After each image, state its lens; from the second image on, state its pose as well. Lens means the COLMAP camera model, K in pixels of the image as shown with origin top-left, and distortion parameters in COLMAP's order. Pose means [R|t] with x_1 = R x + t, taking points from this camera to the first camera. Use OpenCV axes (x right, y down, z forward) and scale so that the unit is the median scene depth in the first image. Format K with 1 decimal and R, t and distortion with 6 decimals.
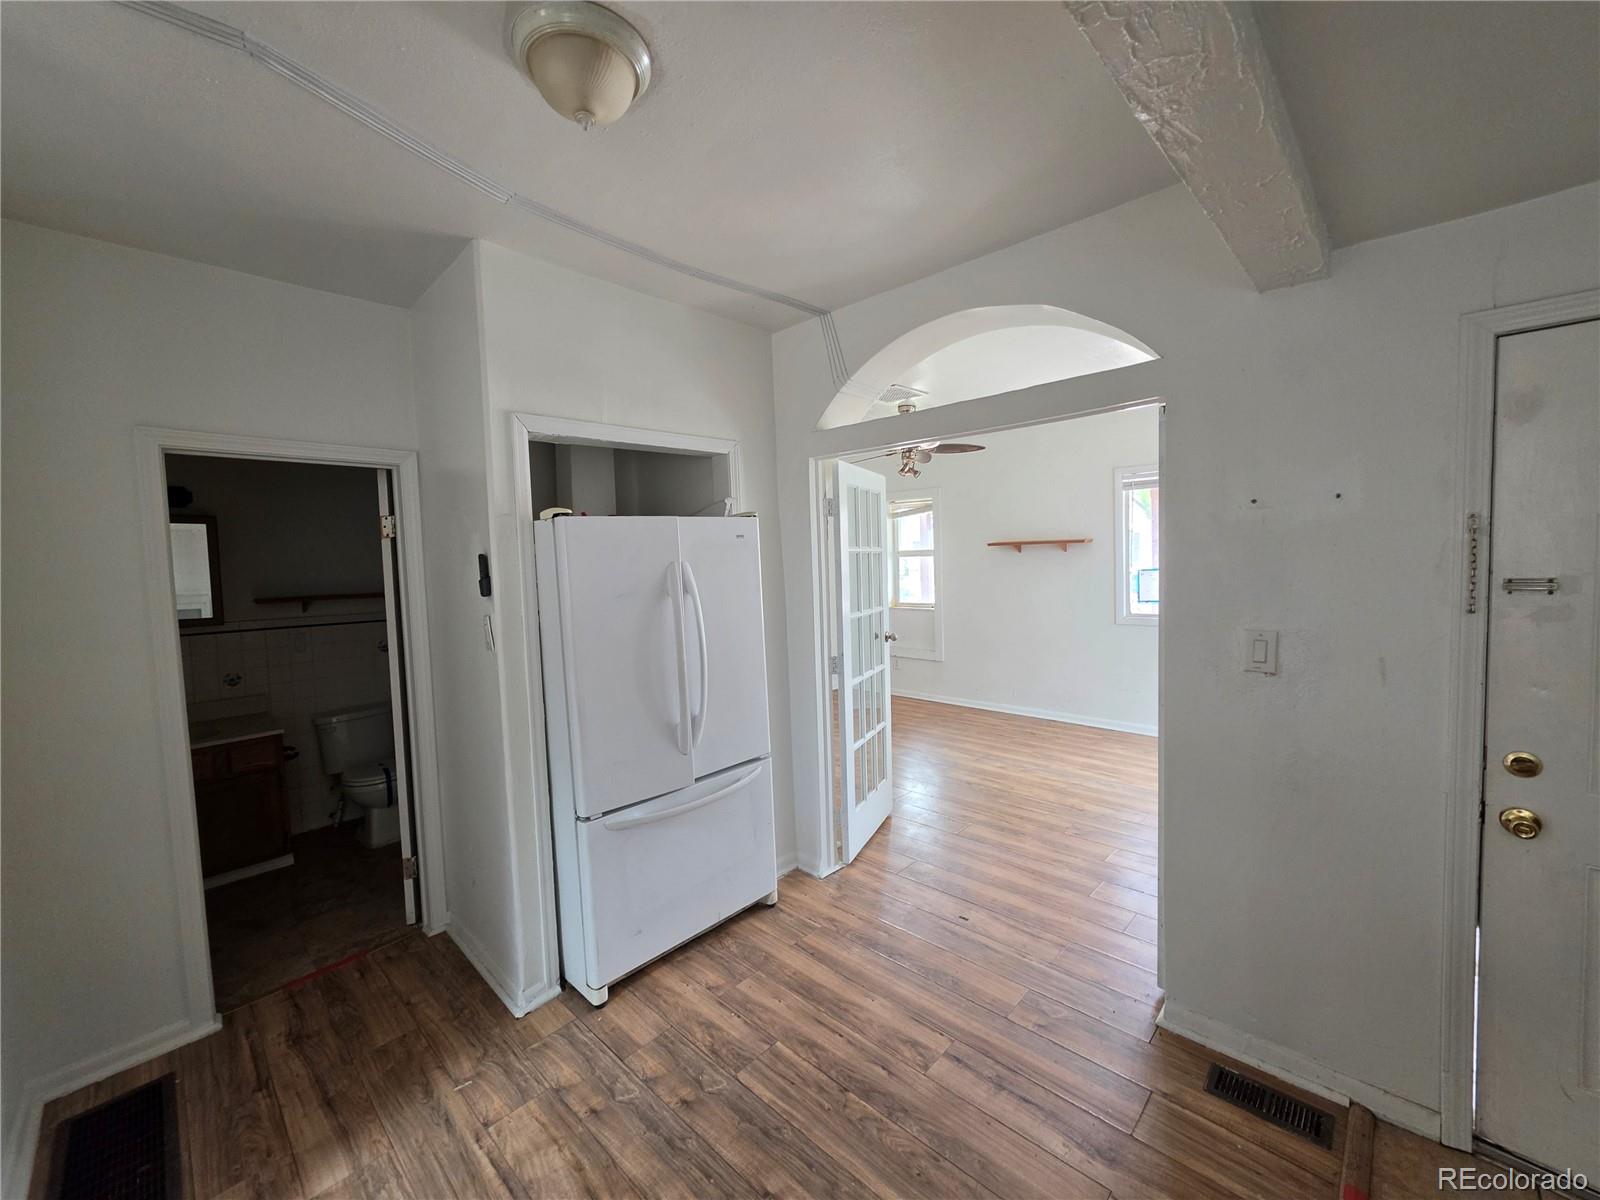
lens RADIAL K [[642.0, 0, 800.8], [0, 642.0, 598.6], [0, 0, 1]] dist [-0.003098, 0.002020]
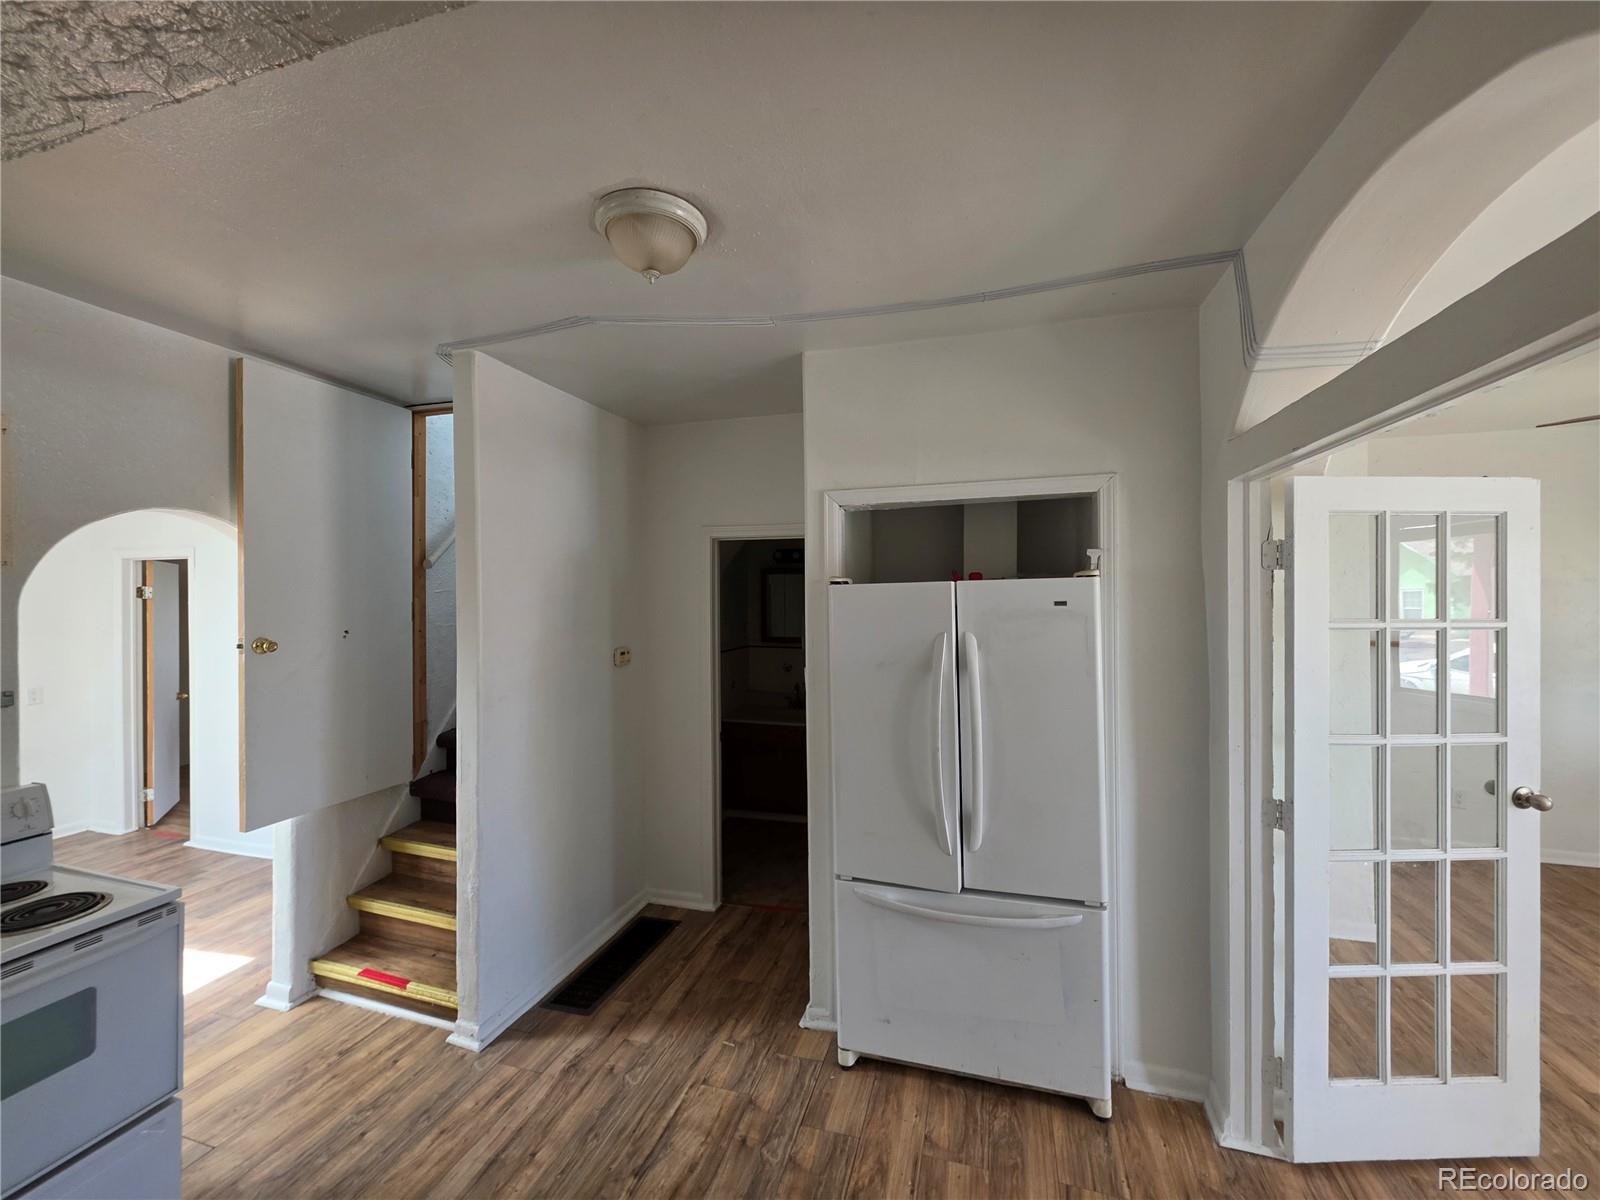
lens RADIAL K [[642.0, 0, 801.8], [0, 642.0, 596.0], [0, 0, 1]] dist [-0.003098, 0.002020]
pose [[0.455639, 0.035884, -0.889441, 0.425890], [-0.064795, 0.997874, 0.007066, -0.086643], [0.887803, 0.054412, 0.456995, 0.354794]]
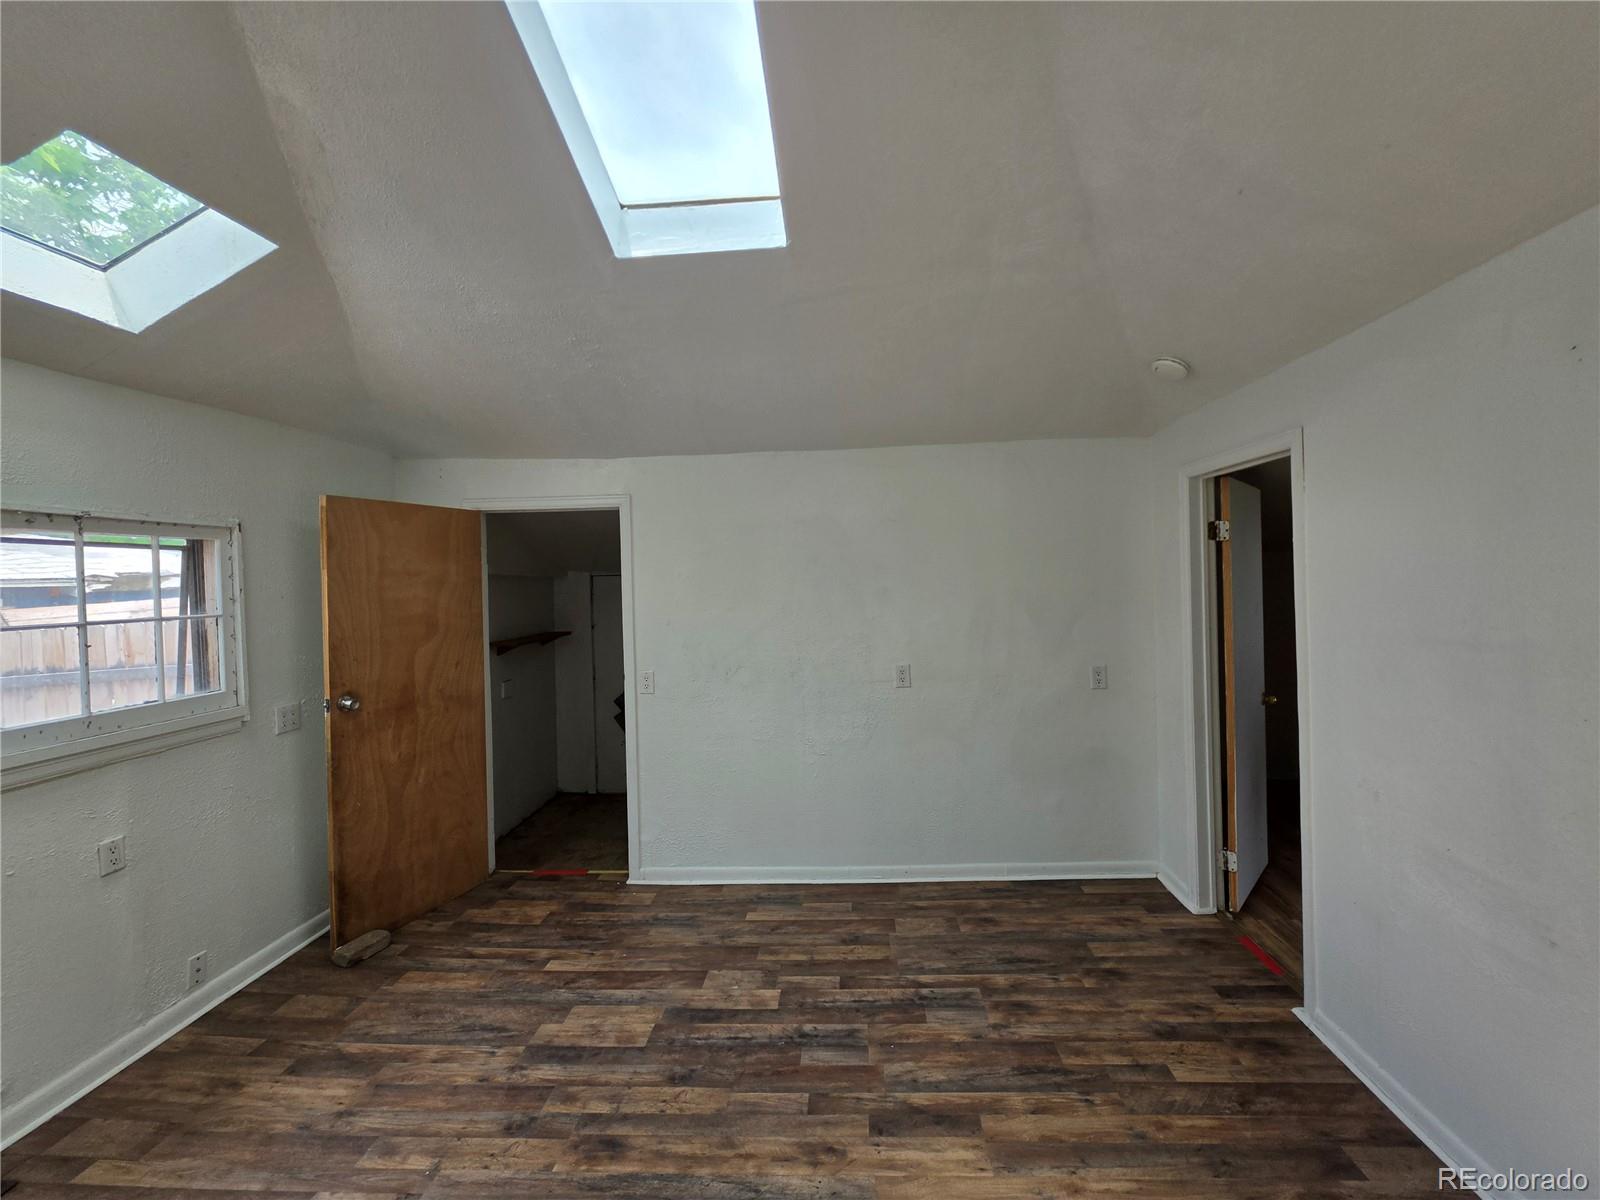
lens RADIAL K [[642.0, 0, 823.6], [0, 642.0, 582.8], [0, 0, 1]] dist [-0.003098, 0.002020]
pose [[-0.755134, 0.065201, -0.652320, -0.738680], [0.017645, 0.996703, 0.079196, 0.022411], [0.655333, 0.048293, -0.753795, -0.056535]]
